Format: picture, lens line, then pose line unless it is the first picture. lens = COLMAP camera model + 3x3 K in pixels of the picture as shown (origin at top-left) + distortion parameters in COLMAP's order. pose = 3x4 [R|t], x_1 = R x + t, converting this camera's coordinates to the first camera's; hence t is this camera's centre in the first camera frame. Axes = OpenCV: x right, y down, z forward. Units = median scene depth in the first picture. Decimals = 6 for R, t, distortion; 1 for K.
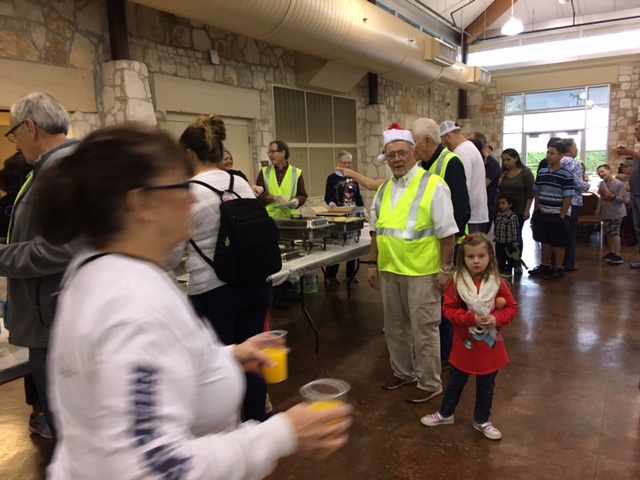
lens RADIAL K [[549.3, 0, 320.8], [0, 549.3, 242.1], [0, 0, 1]] dist [0.090220, -0.125280]
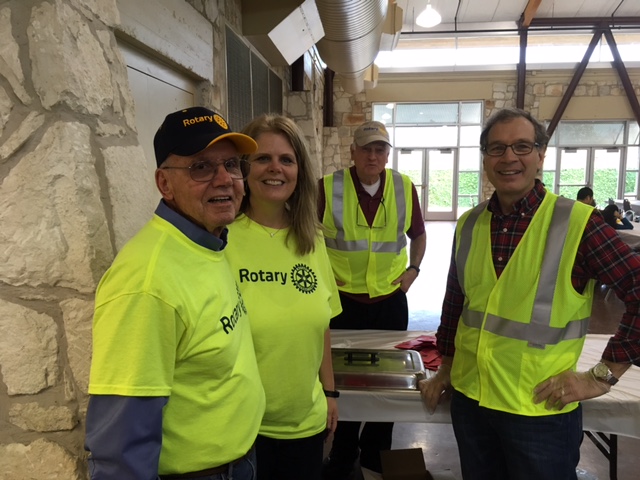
lens RADIAL K [[549.3, 0, 318.4], [0, 549.3, 242.0], [0, 0, 1]] dist [0.090220, -0.125280]
pose [[0.909214, -0.015690, 0.416034, -0.227018], [0.024710, 0.999562, -0.016306, -0.070752], [-0.415596, 0.025106, 0.909203, 0.507067]]
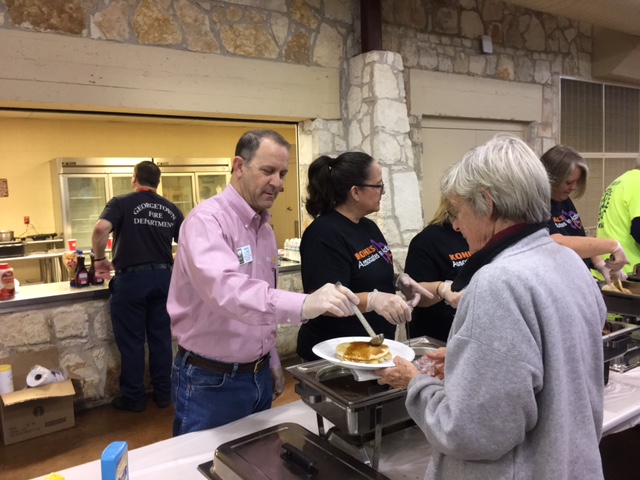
lens RADIAL K [[549.3, 0, 319.0], [0, 549.3, 241.8], [0, 0, 1]] dist [0.090220, -0.125280]
pose [[0.904771, 0.044771, -0.423538, -0.052605], [-0.058689, 0.998079, -0.019870, -0.022912], [0.421835, 0.042835, 0.905660, 0.174589]]
